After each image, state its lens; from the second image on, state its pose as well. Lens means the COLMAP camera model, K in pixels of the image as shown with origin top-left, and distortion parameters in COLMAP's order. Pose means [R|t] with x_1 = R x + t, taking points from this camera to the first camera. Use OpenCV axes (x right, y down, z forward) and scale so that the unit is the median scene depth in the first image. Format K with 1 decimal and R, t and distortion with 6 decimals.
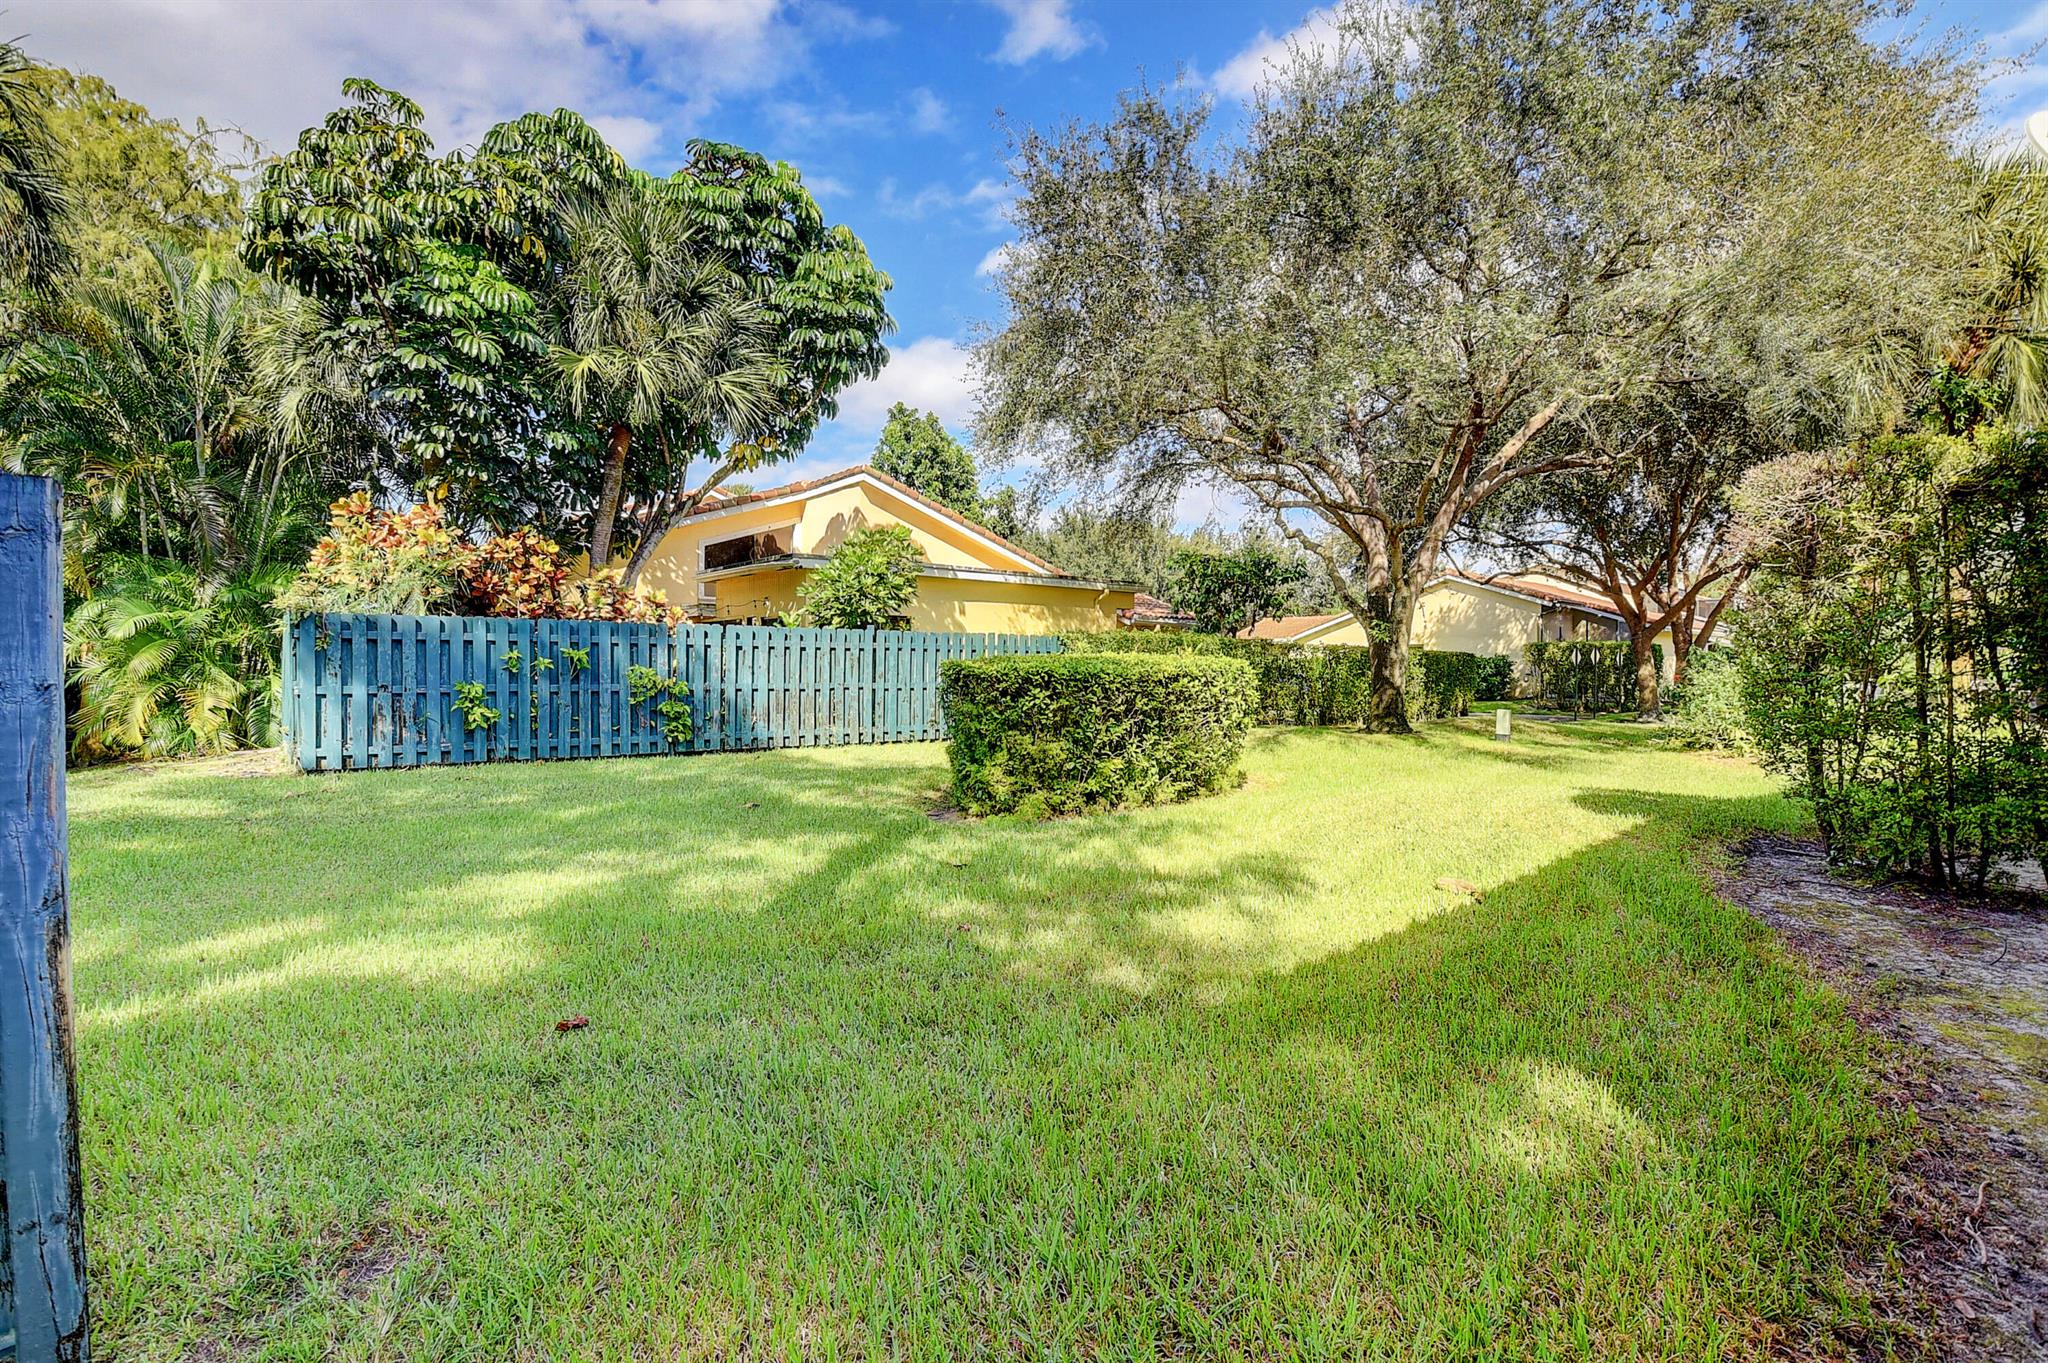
lens RADIAL K [[895.8, 0, 1020.3], [0, 895.8, 662.3], [0, 0, 1]] dist [-0.001776, -0.022552]
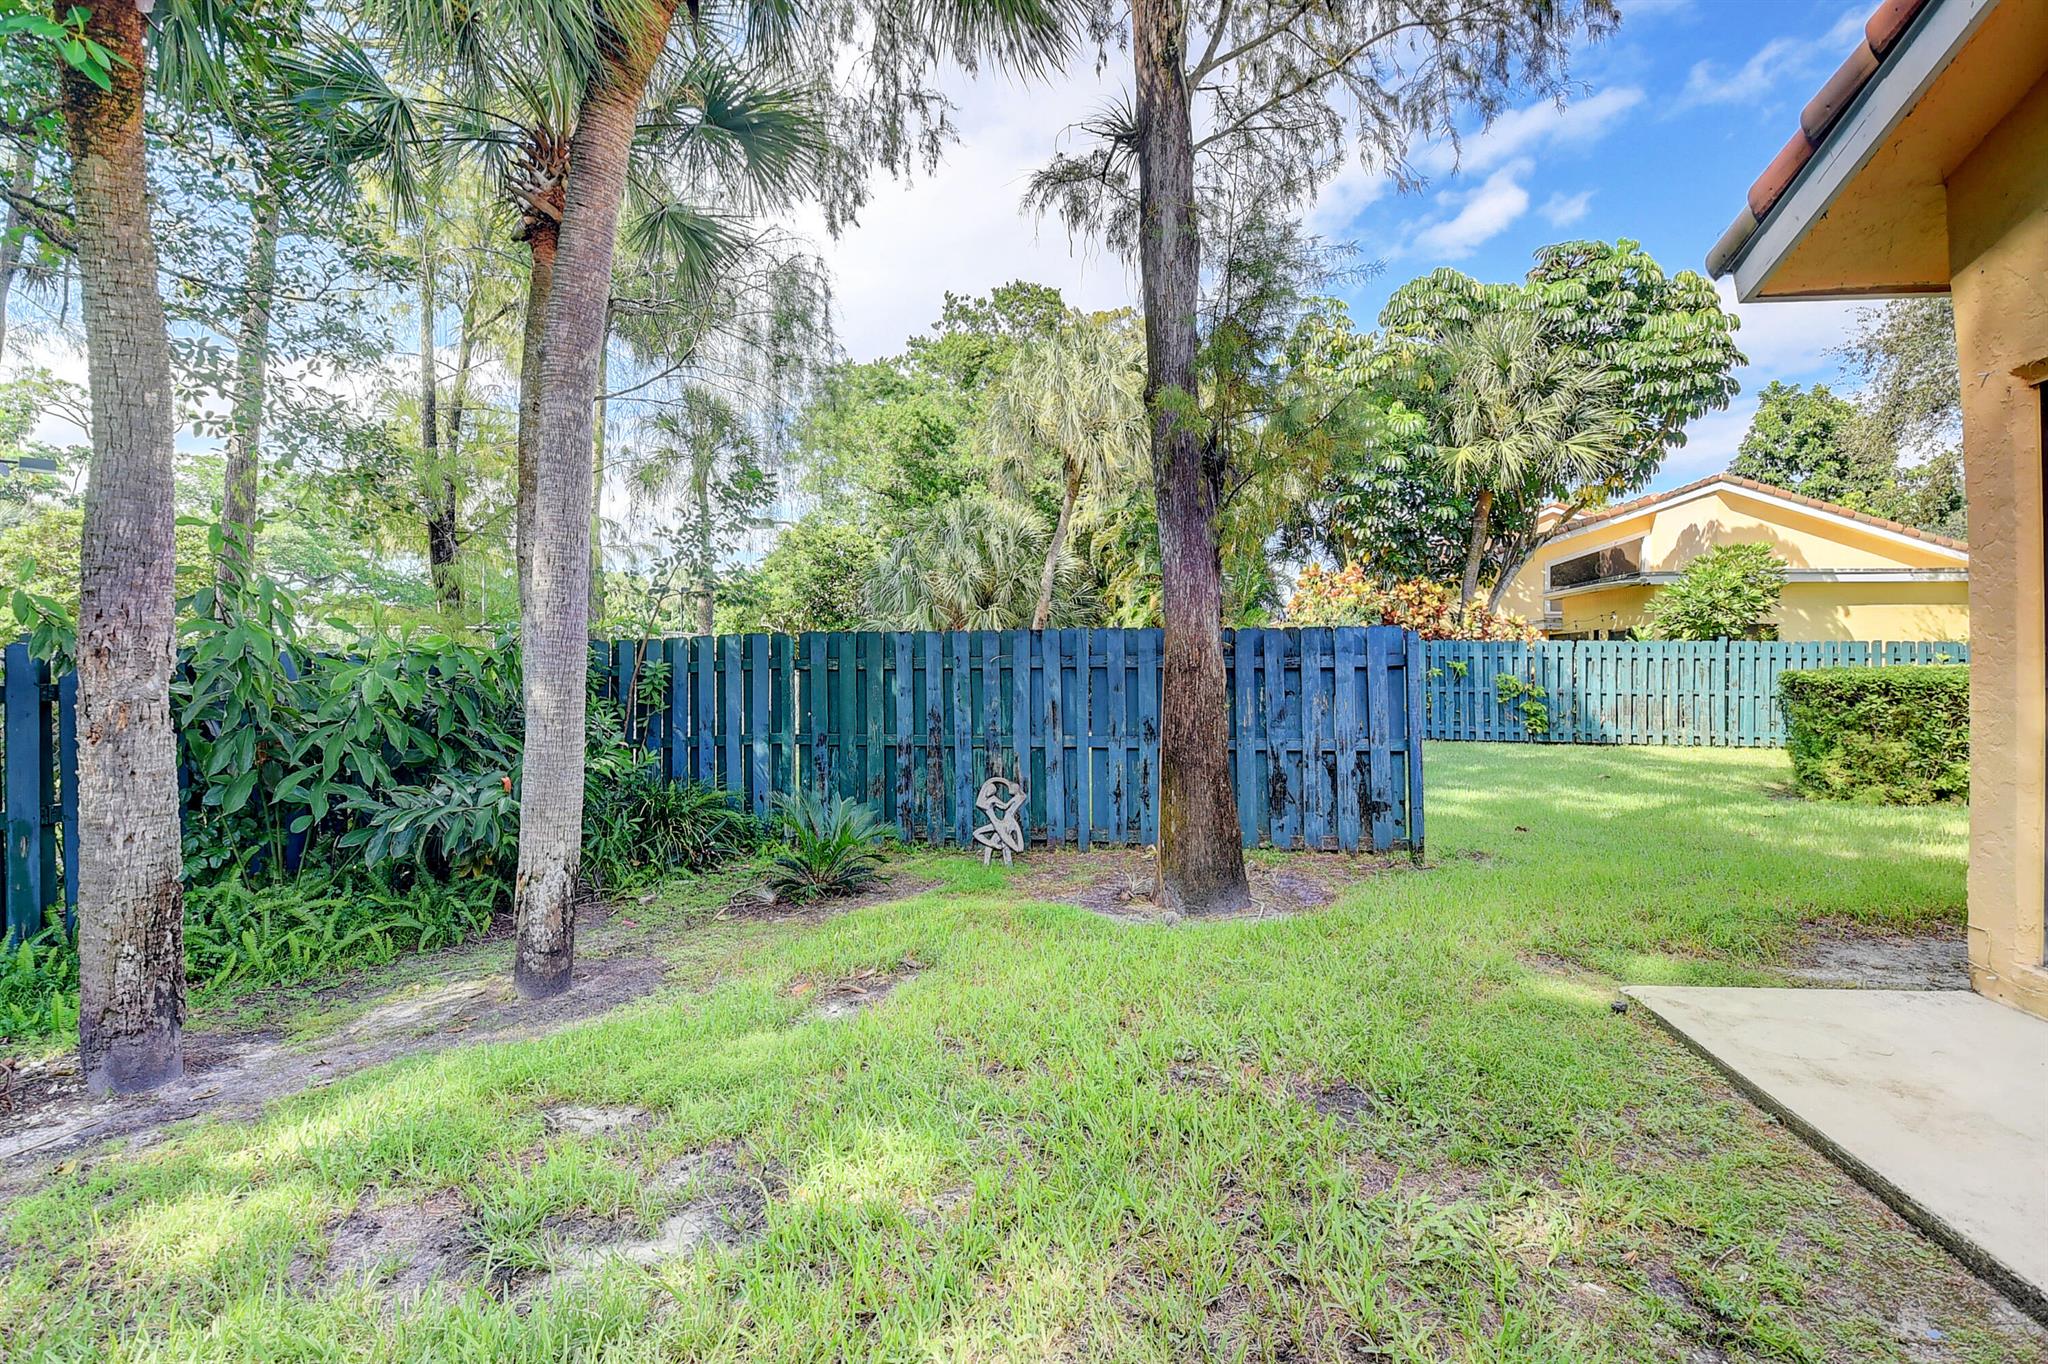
lens RADIAL K [[895.8, 0, 1020.3], [0, 895.8, 662.8], [0, 0, 1]] dist [-0.001776, -0.022552]
pose [[0.651189, -0.005276, -0.758897, 0.099748], [0.000111, 0.999976, -0.006857, -0.003097], [0.758916, 0.004381, 0.651174, -0.365423]]
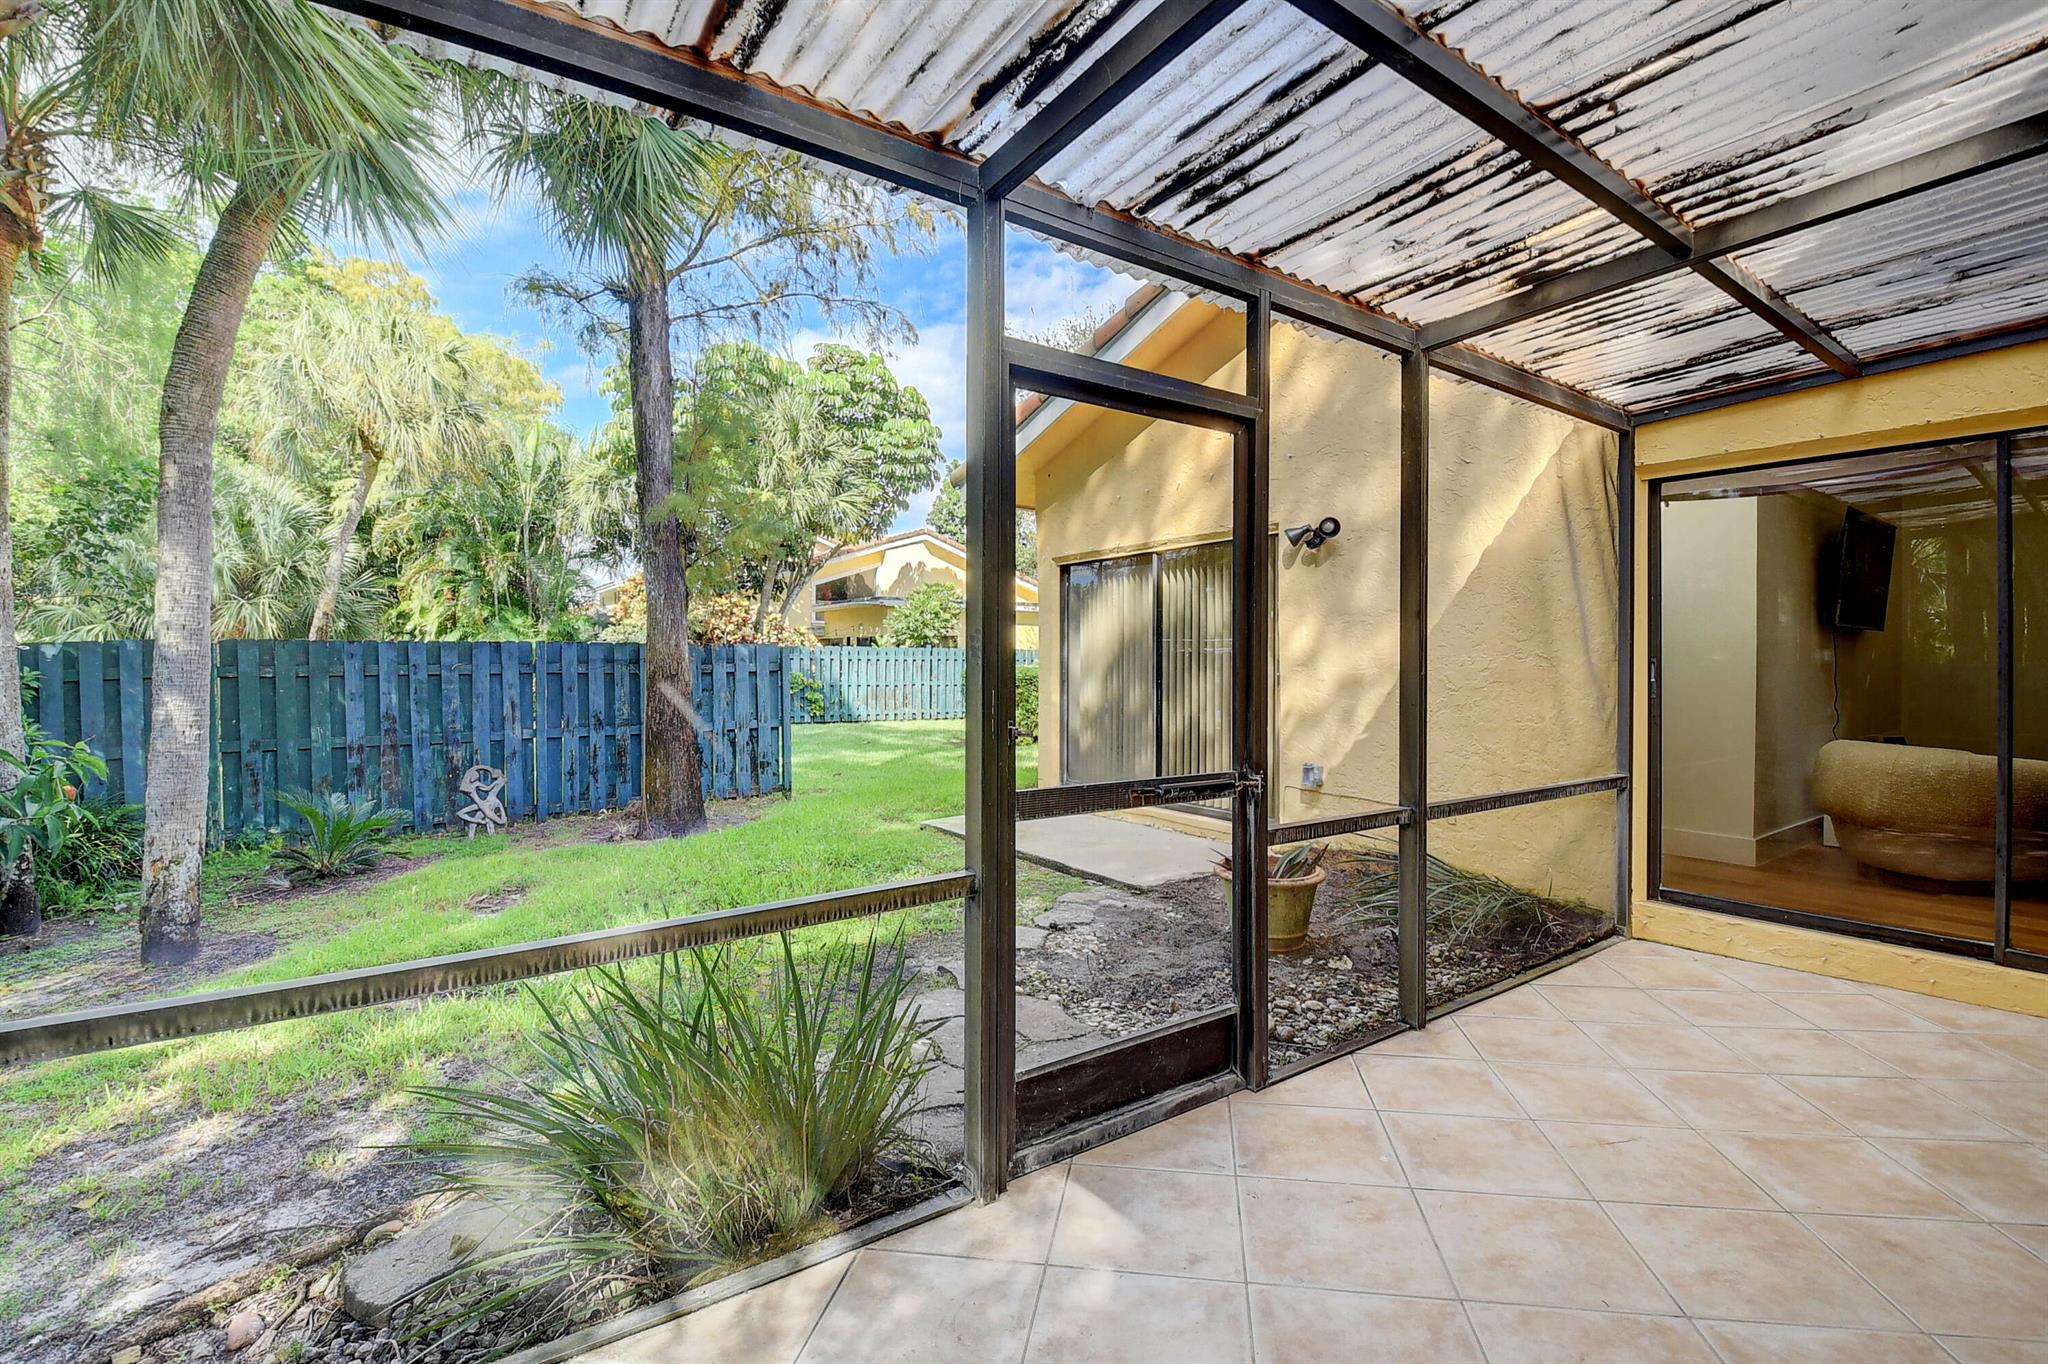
lens RADIAL K [[895.8, 0, 1020.3], [0, 895.8, 662.8], [0, 0, 1]] dist [-0.001776, -0.022552]
pose [[0.997354, -0.000807, -0.072688, 0.118613], [0.000853, 0.999999, 0.000610, -0.011662], [0.072687, -0.000670, 0.997355, -0.618947]]
